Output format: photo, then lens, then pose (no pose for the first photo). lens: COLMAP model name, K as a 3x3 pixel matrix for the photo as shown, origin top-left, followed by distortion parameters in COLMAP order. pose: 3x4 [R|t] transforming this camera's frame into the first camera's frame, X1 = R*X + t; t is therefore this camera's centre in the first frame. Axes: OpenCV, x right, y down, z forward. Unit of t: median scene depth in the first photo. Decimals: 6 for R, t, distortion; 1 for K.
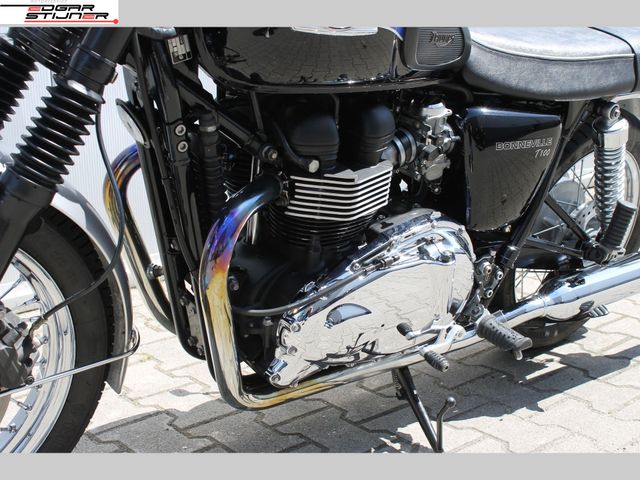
lens RADIAL K [[824.6, 0, 320.0], [0, 824.6, 240.0], [0, 0, 1]] dist [-0.078281, 0.053110]
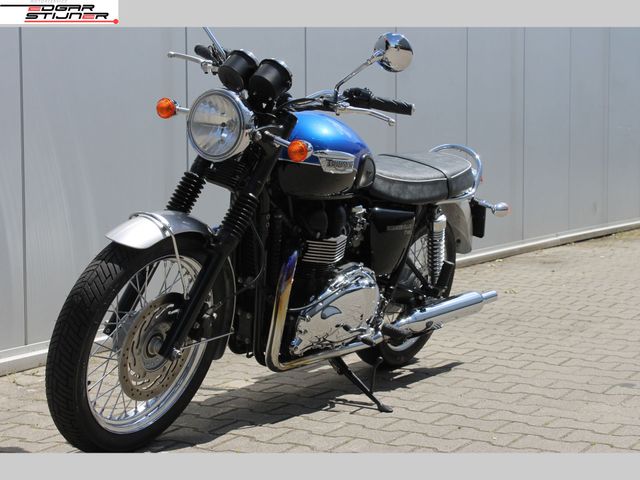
lens RADIAL K [[1175.5, 0, 320.0], [0, 1175.5, 227.2], [0, 0, 1]] dist [-0.015623, -0.016177]
pose [[0.943492, -0.012086, 0.331175, -0.830982], [0.066610, 0.985856, -0.153787, 0.290684], [-0.324632, 0.167156, 0.930953, -1.471401]]
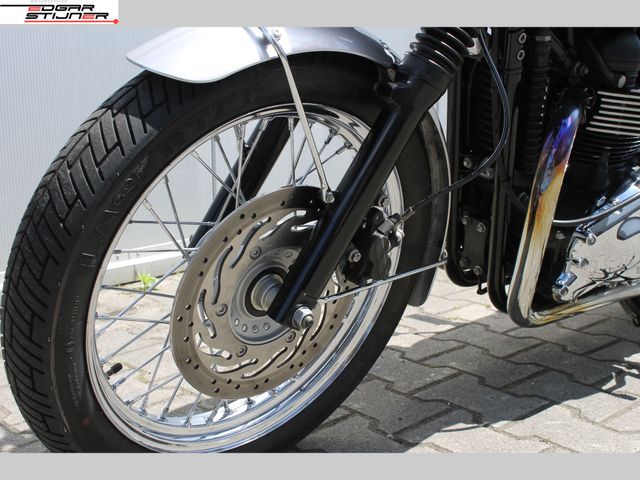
lens RADIAL K [[824.6, 0, 320.0], [0, 824.6, 240.0], [0, 0, 1]] dist [-0.078281, 0.053110]
pose [[0.999580, -0.000456, 0.028979, -0.364468], [0.001007, 0.999819, -0.019009, 0.114057], [-0.028965, 0.019030, 0.999399, -0.022641]]
